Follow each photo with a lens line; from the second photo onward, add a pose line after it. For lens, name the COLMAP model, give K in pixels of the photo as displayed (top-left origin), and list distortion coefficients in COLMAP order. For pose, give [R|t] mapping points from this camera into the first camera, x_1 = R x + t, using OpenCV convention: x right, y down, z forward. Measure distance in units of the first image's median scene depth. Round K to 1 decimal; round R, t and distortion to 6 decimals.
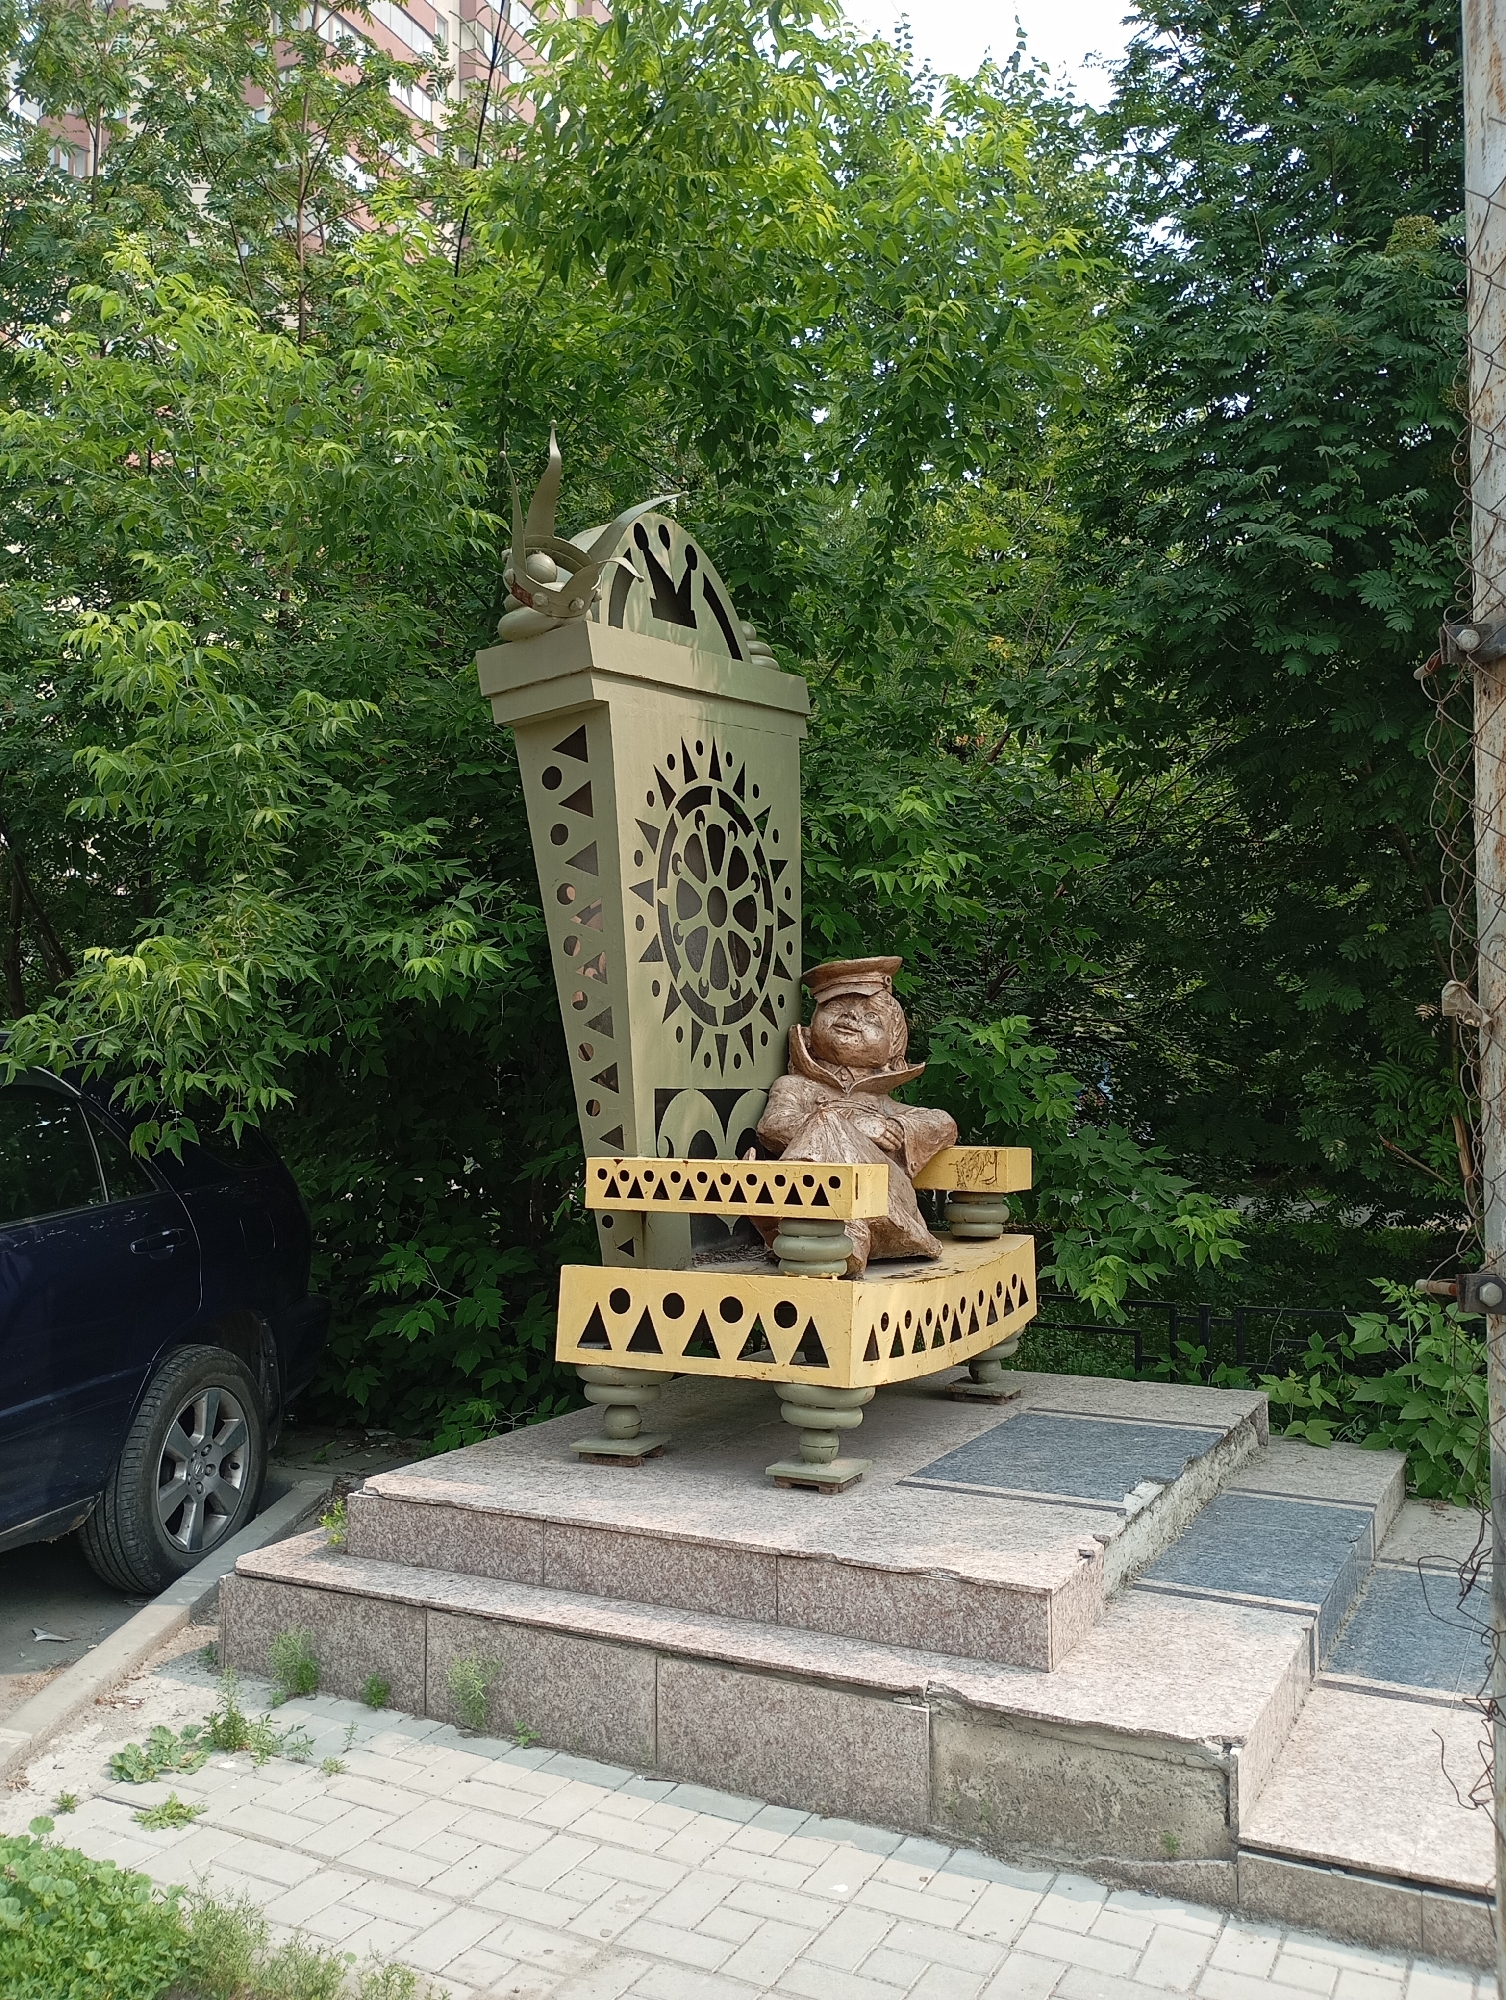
lens RADIAL K [[1631.3, 0, 754.0], [0, 1631.3, 989.7], [0, 0, 1]] dist [0.004504, 0.000291]
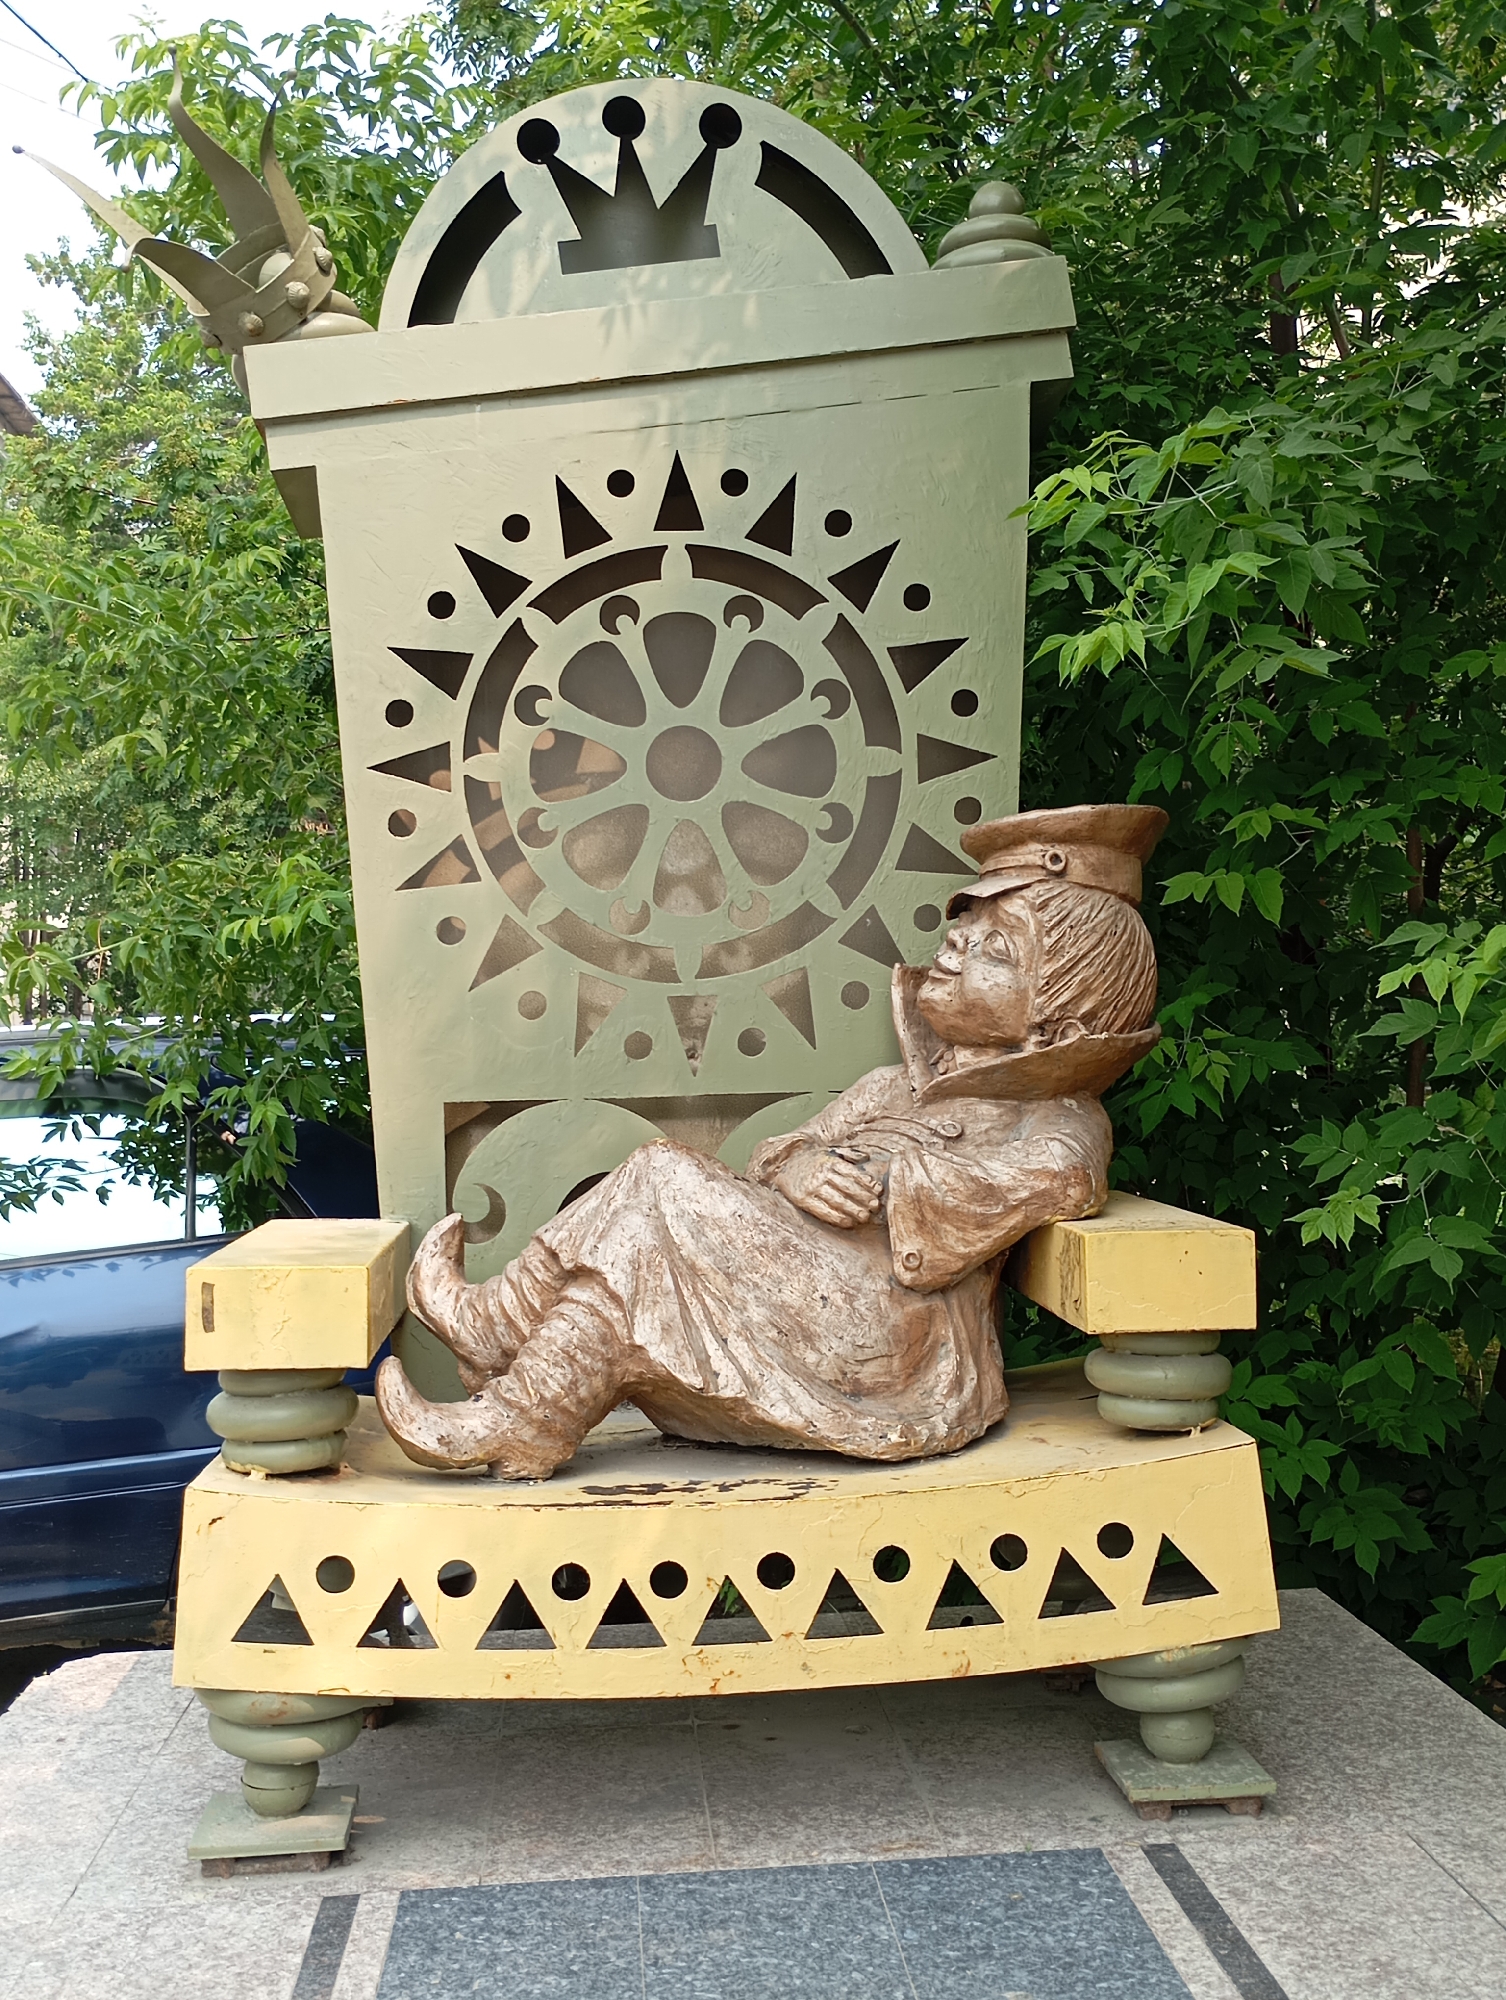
lens RADIAL K [[2126.6, 0, 753.9], [0, 2126.6, 1012.8], [0, 0, 1]] dist [0.014909, 0.000000]
pose [[0.525514, -0.034798, -0.850073, 0.599712], [0.081185, 0.996655, 0.009390, 0.028073], [0.846903, -0.073948, 0.526581, 0.645399]]
